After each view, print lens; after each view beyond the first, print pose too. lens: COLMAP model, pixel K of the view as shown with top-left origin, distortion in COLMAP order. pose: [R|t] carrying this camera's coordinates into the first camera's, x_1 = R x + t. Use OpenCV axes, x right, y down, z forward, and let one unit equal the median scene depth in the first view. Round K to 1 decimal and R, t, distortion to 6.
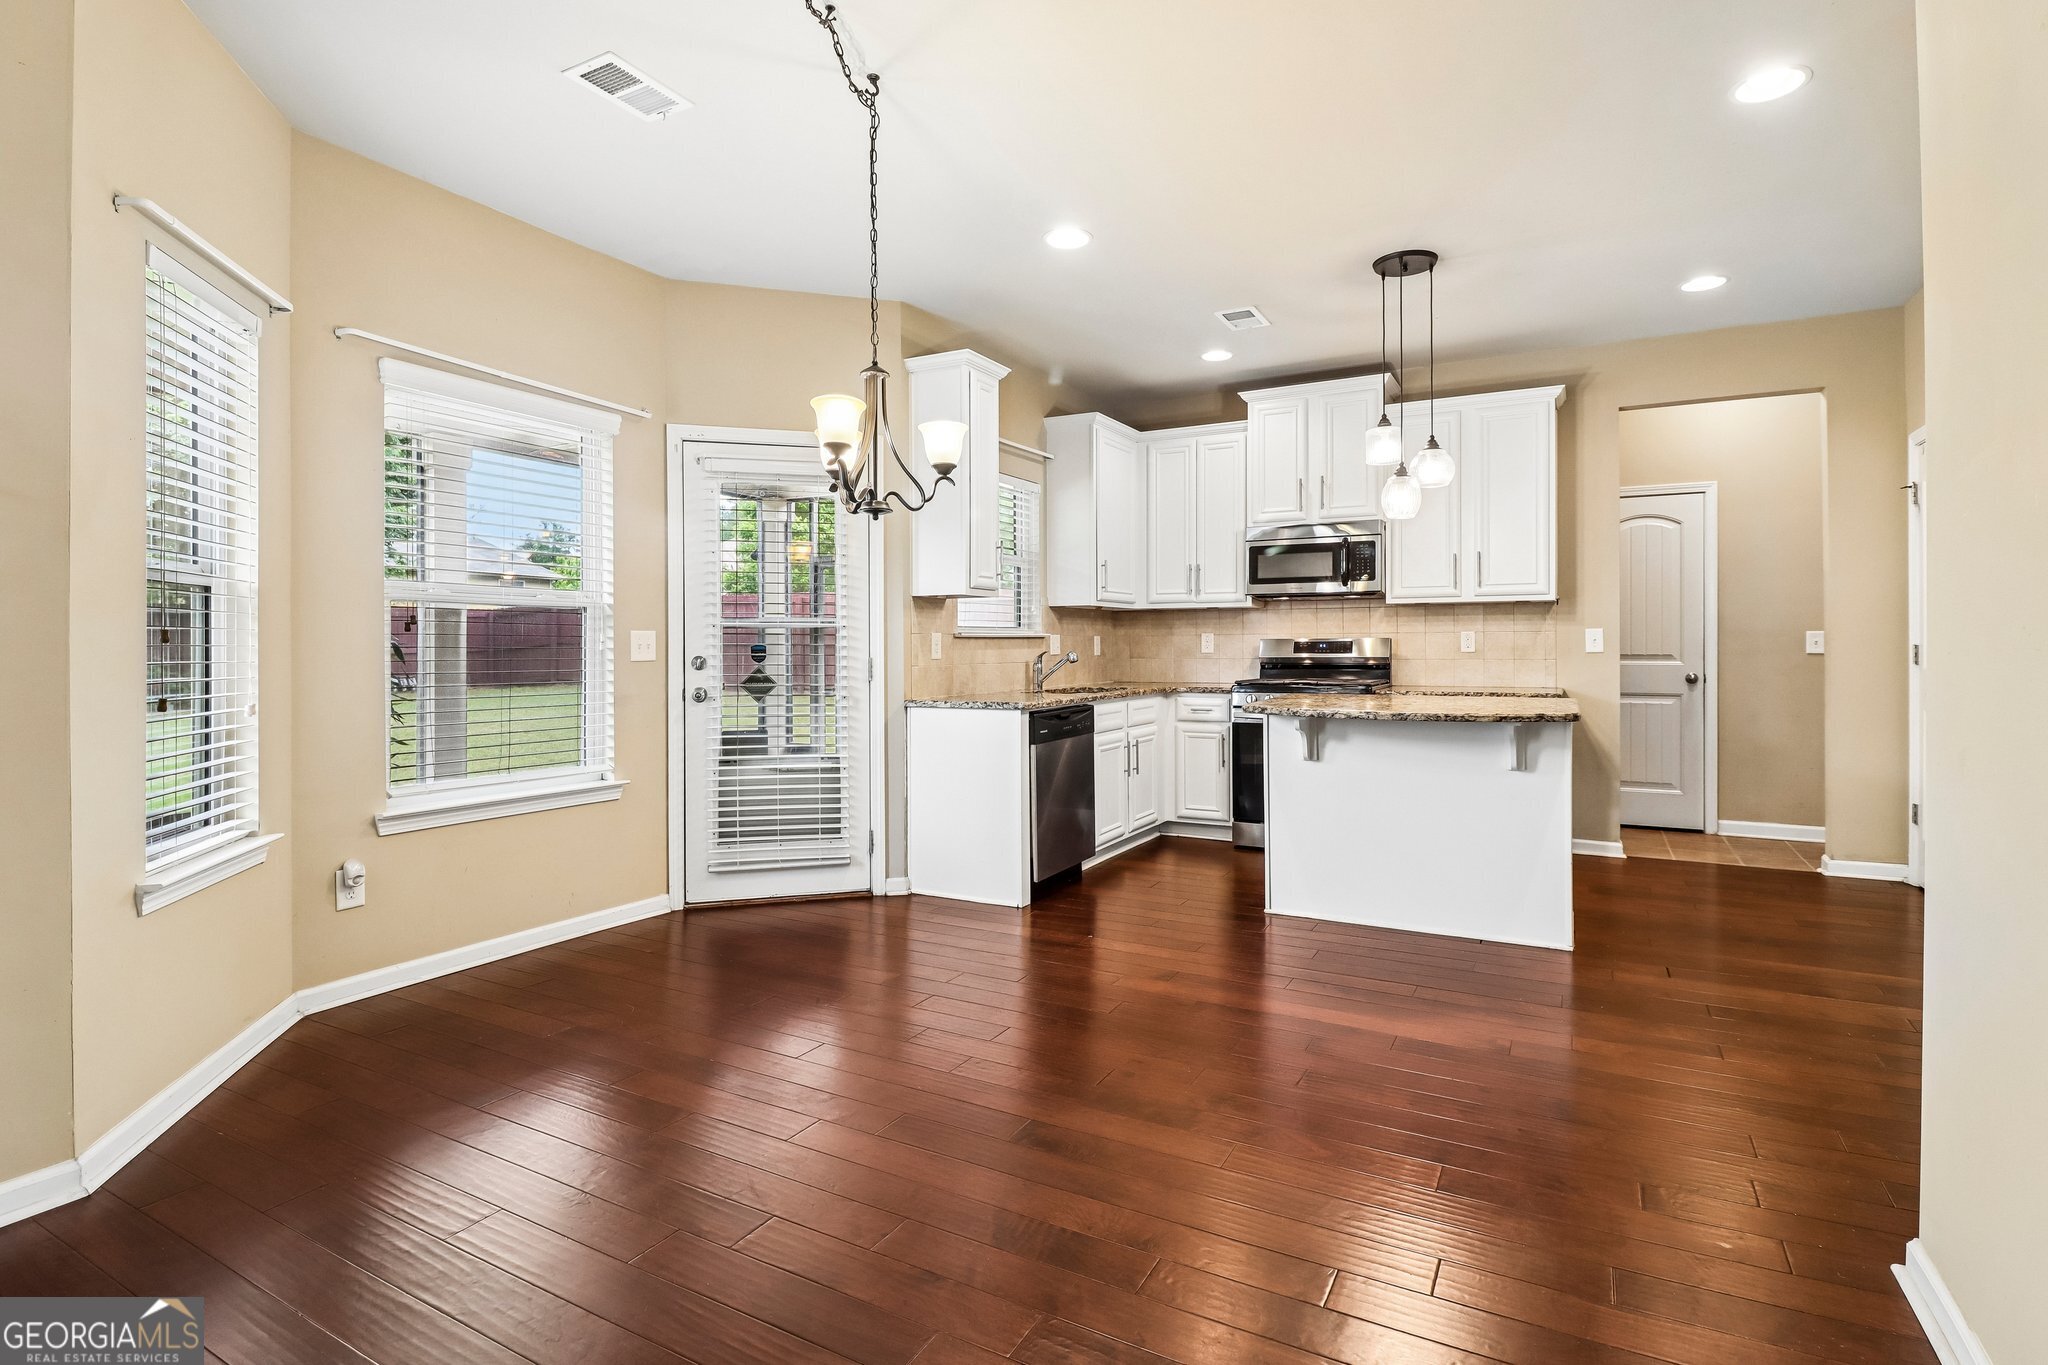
lens RADIAL K [[992.0, 0, 1029.2], [0, 992.0, 646.8], [0, 0, 1]] dist [0.003228, -0.014524]
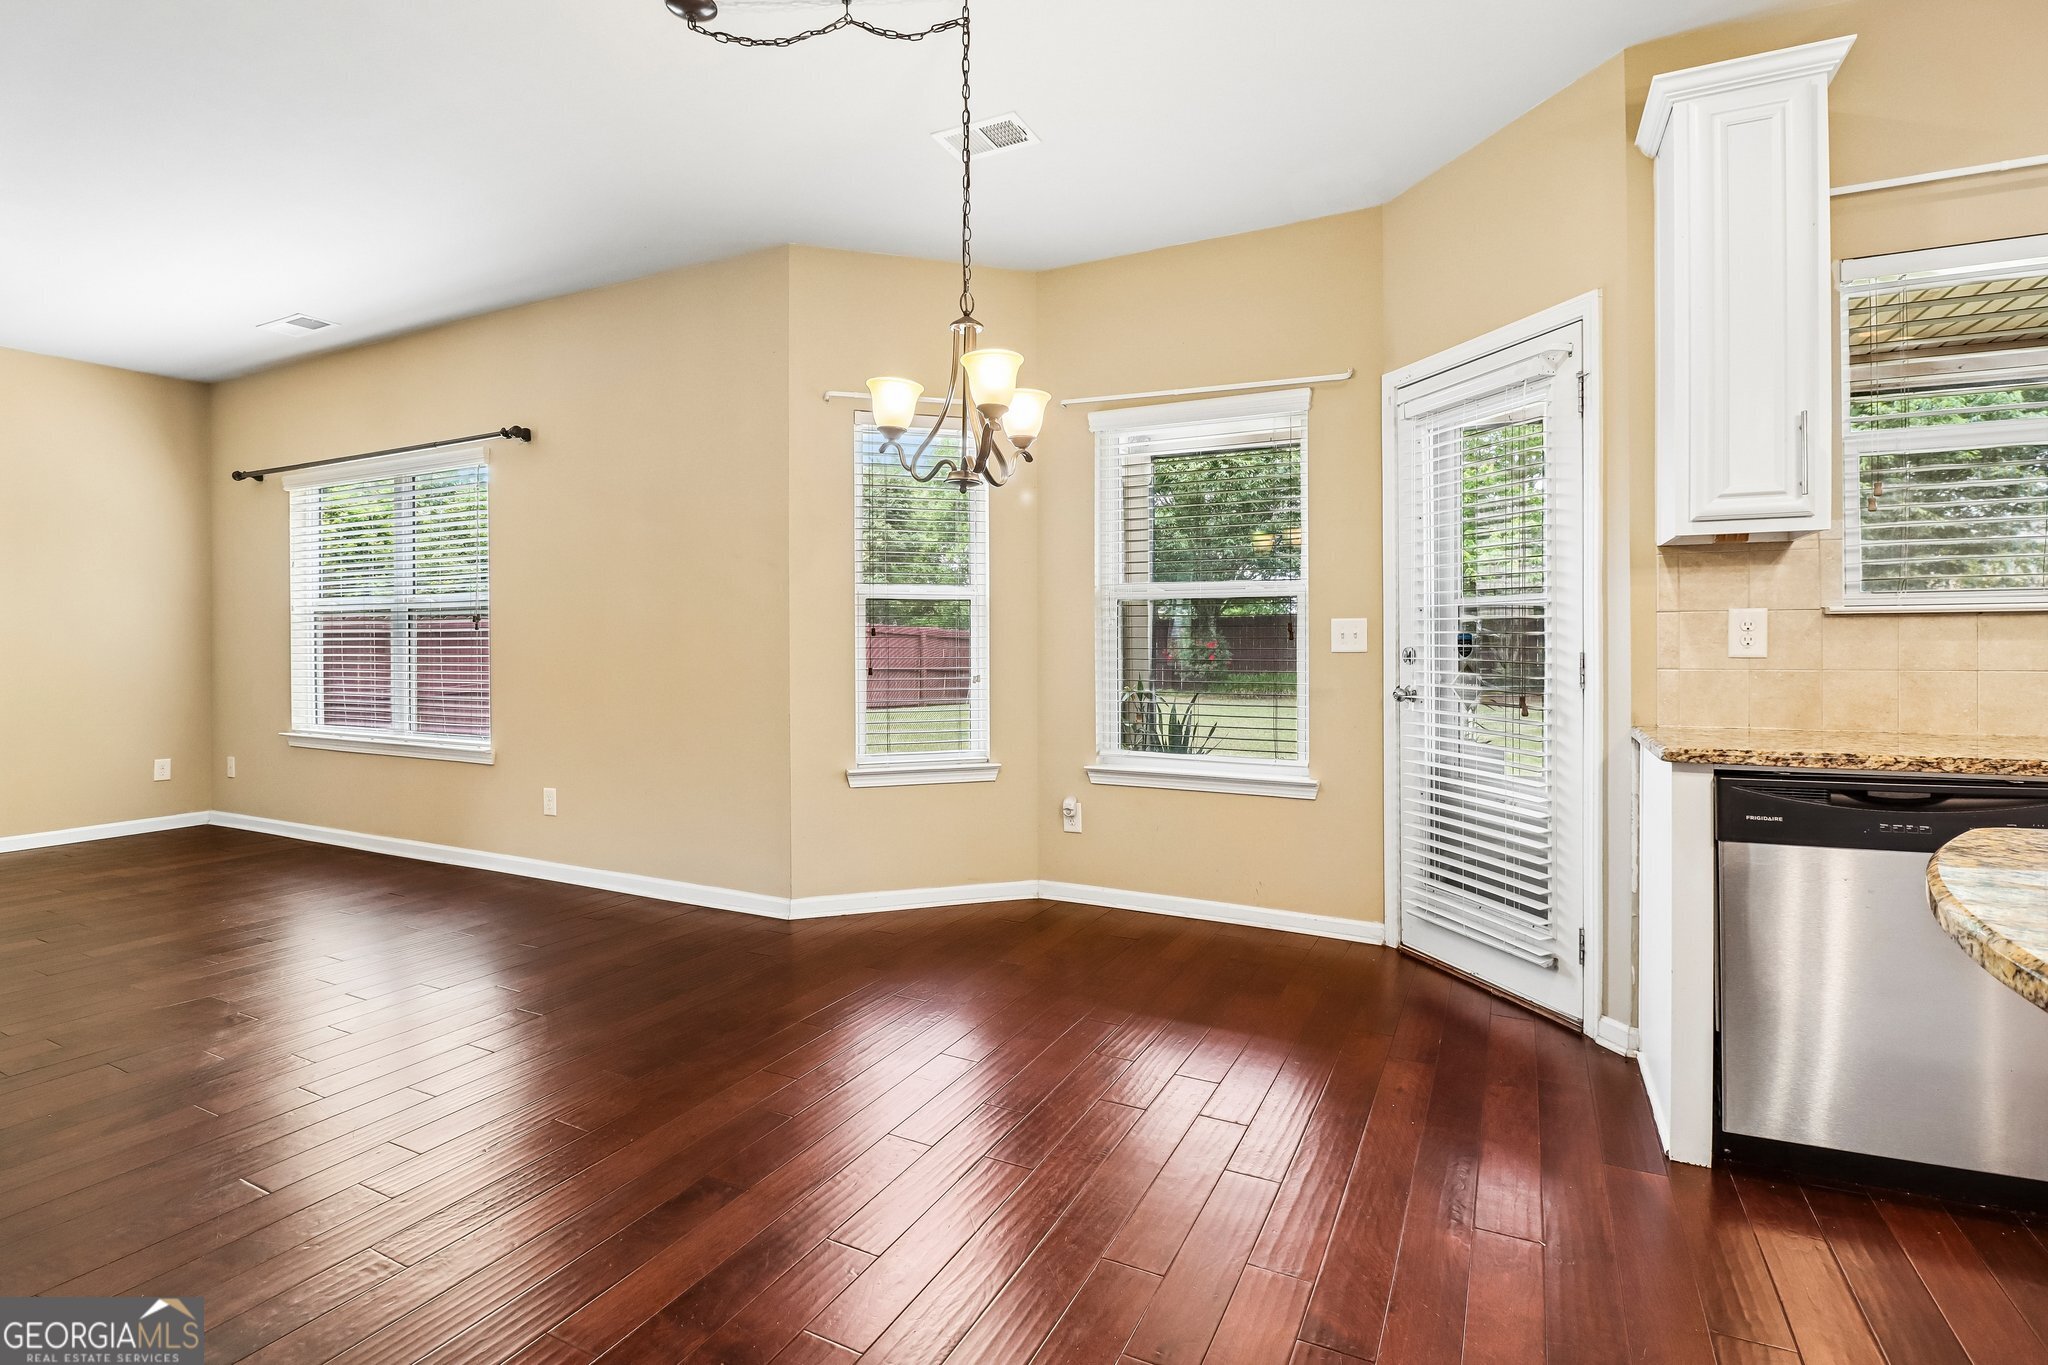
lens RADIAL K [[969.4, 0, 1029.1], [0, 969.4, 647.9], [0, 0, 1]] dist [0.003475, -0.015432]
pose [[0.039351, 0.008536, -0.999189, 0.371009], [0.002690, 0.999959, 0.008648, 0.001645], [0.999222, -0.003028, 0.039327, 0.536071]]
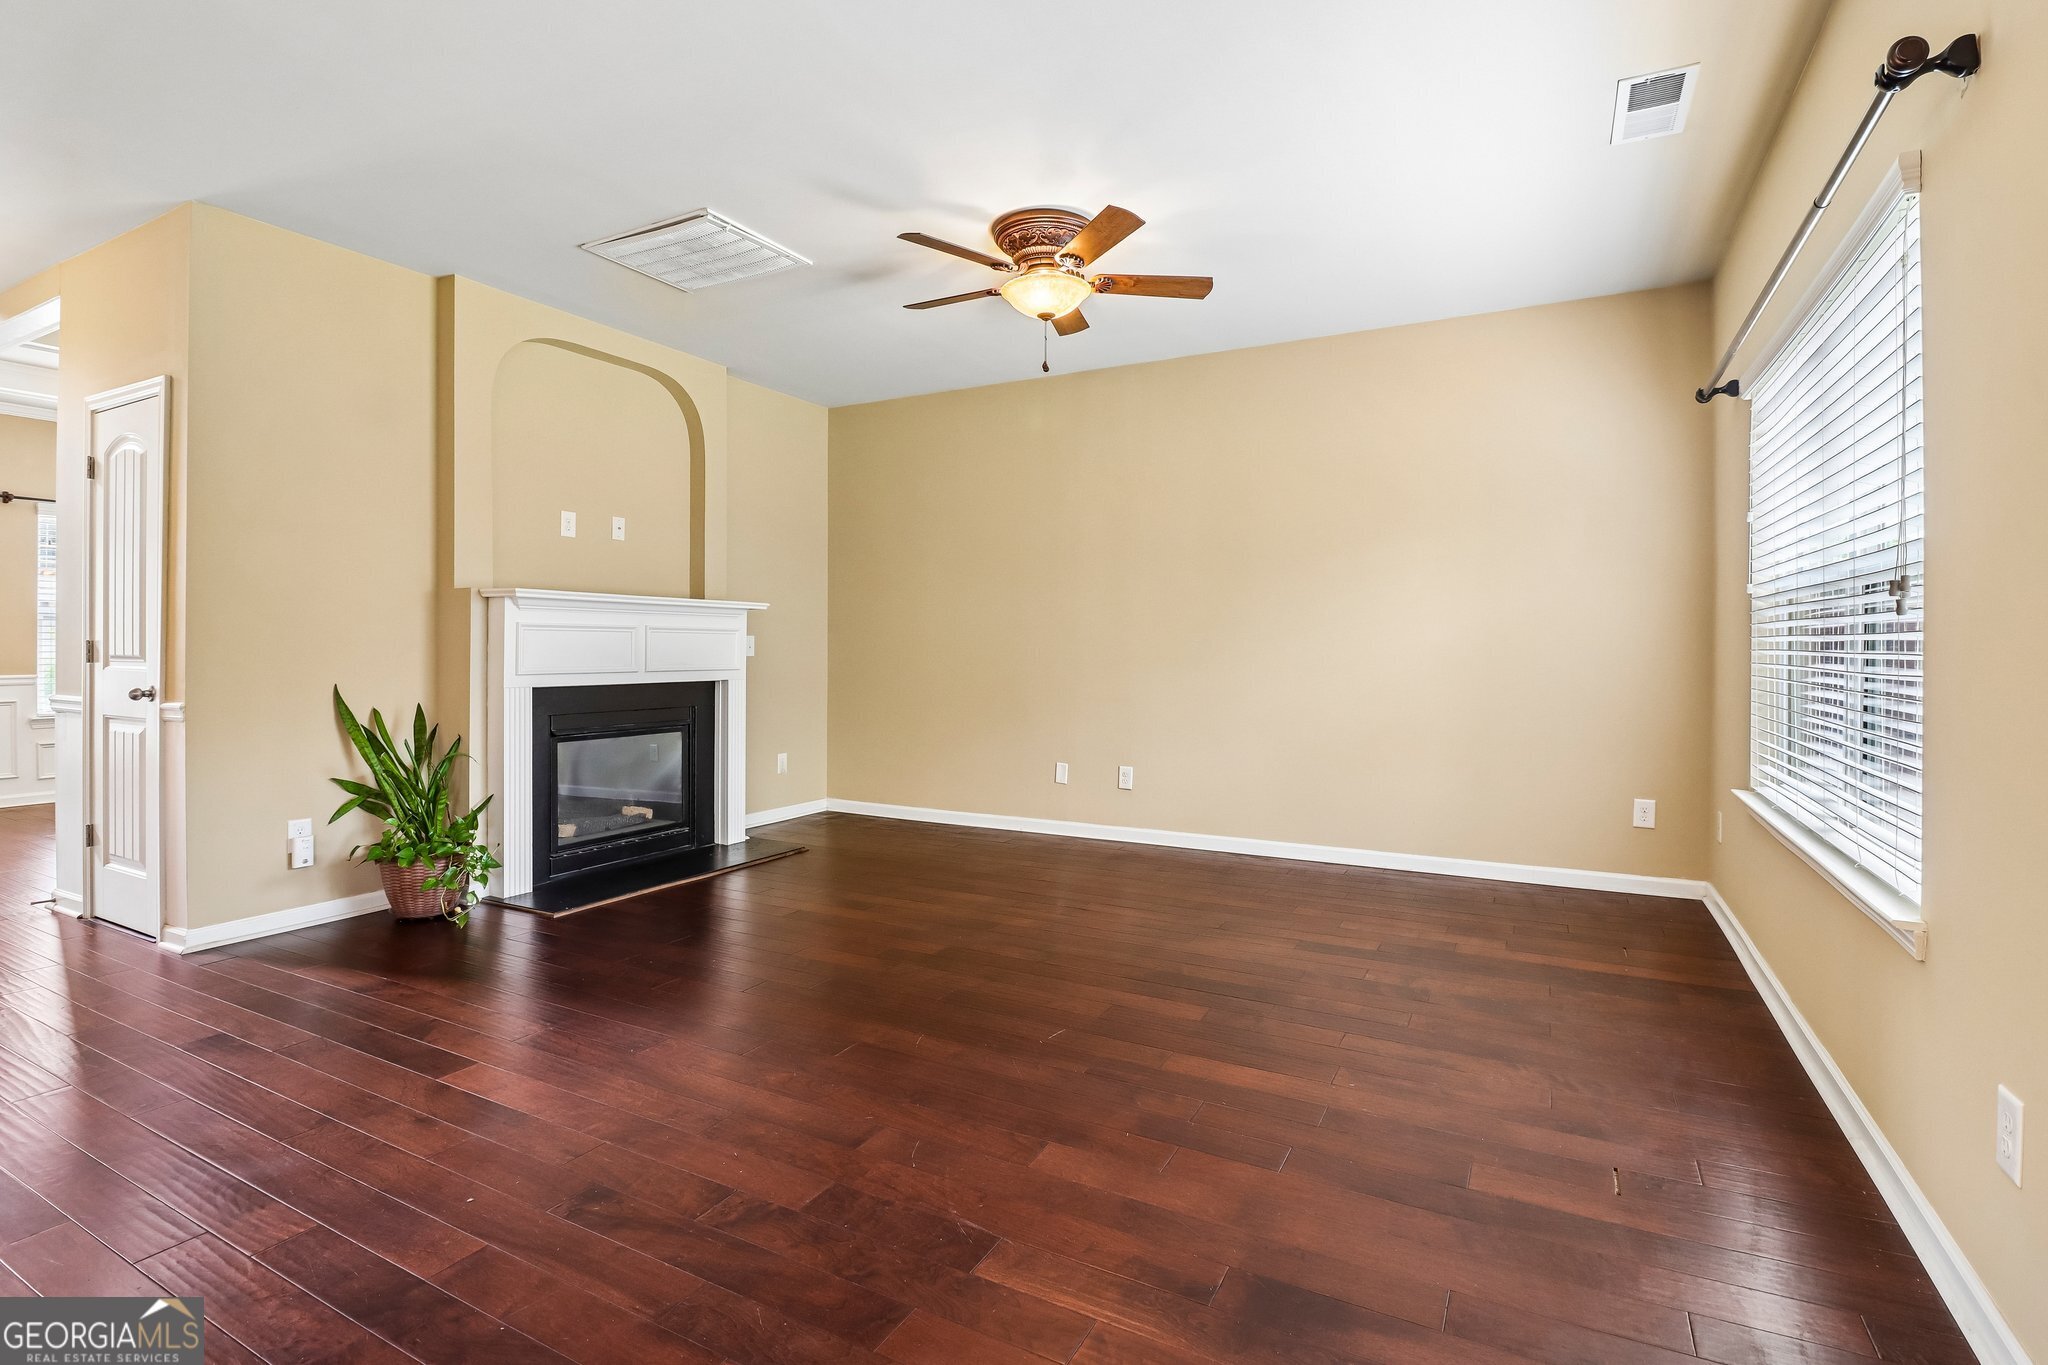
lens RADIAL K [[977.6, 0, 1020.1], [0, 977.6, 634.3], [0, 0, 1]] dist [0.002328, -0.016977]
pose [[-0.999989, 0.002046, -0.004332, -0.227496], [0.002090, 0.999946, -0.010201, 0.002935], [0.004311, -0.010209, -0.999939, 0.423566]]
